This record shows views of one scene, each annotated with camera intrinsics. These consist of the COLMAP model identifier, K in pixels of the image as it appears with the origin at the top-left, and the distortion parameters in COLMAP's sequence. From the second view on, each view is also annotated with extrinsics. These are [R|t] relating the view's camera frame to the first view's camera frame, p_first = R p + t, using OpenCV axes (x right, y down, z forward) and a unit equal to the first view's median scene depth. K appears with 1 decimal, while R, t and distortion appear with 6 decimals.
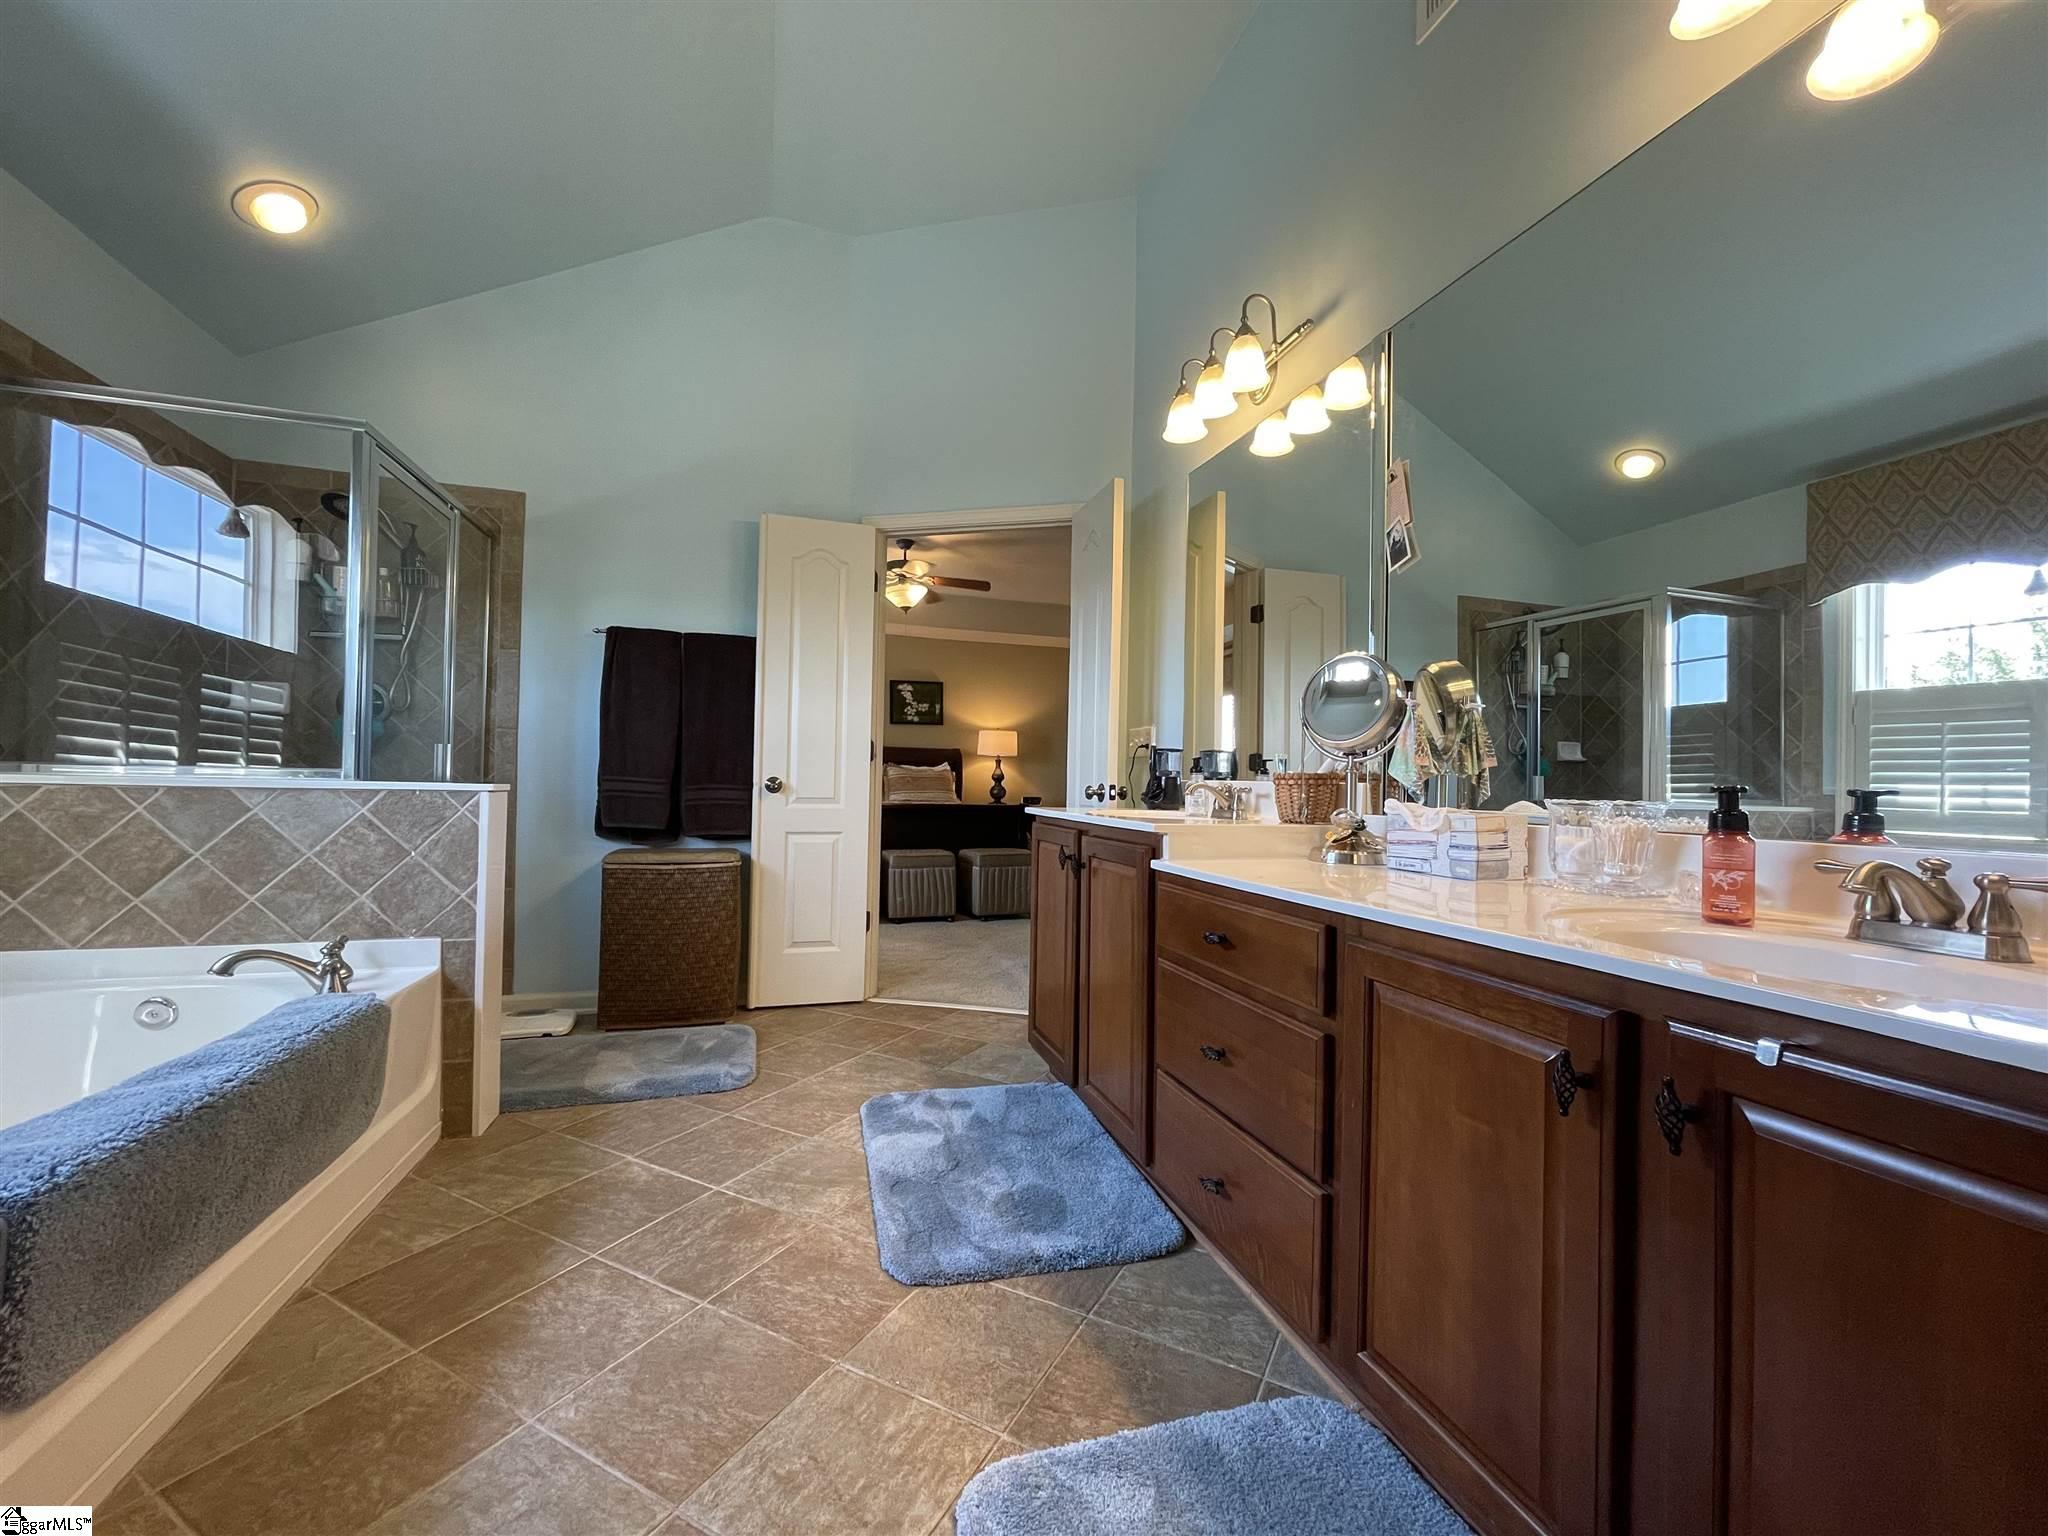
lens RADIAL K [[824.0, 0, 1026.0], [0, 824.0, 769.2], [0, 0, 1]] dist [-0.007211, 0.000390]
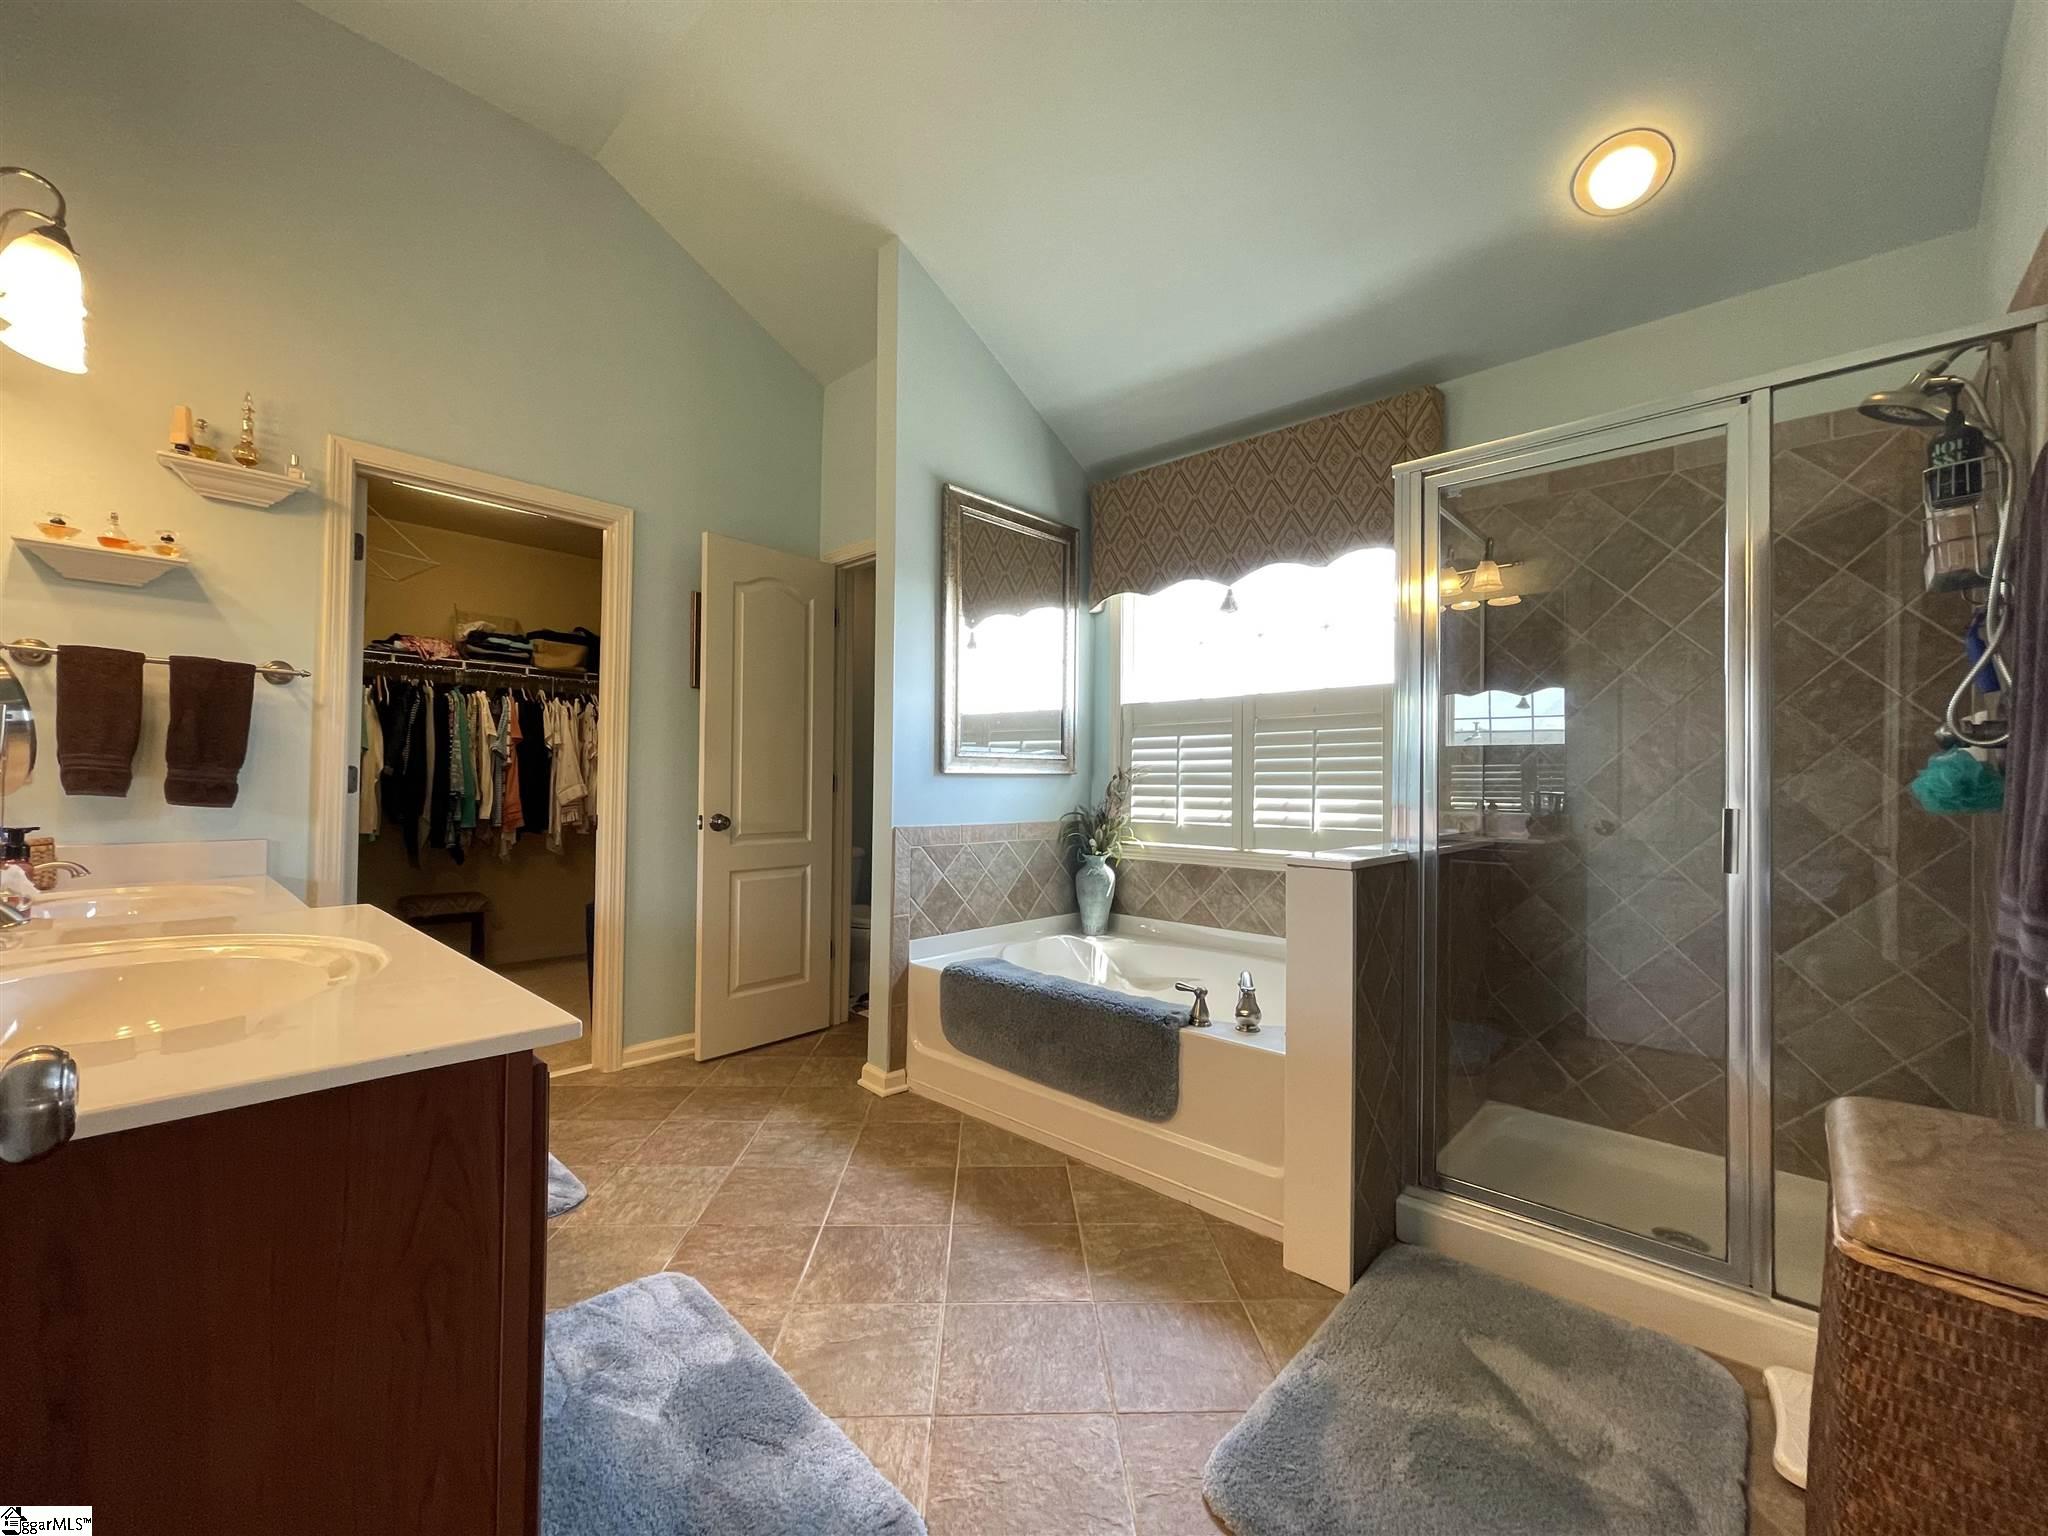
lens RADIAL K [[824.0, 0, 1022.0], [0, 824.0, 774.9], [0, 0, 1]] dist [-0.007211, 0.000390]
pose [[-0.864008, -0.035577, -0.502219, 0.027257], [-0.023196, 0.999254, -0.030882, -0.052084], [0.502943, -0.015033, -0.864189, 2.344847]]
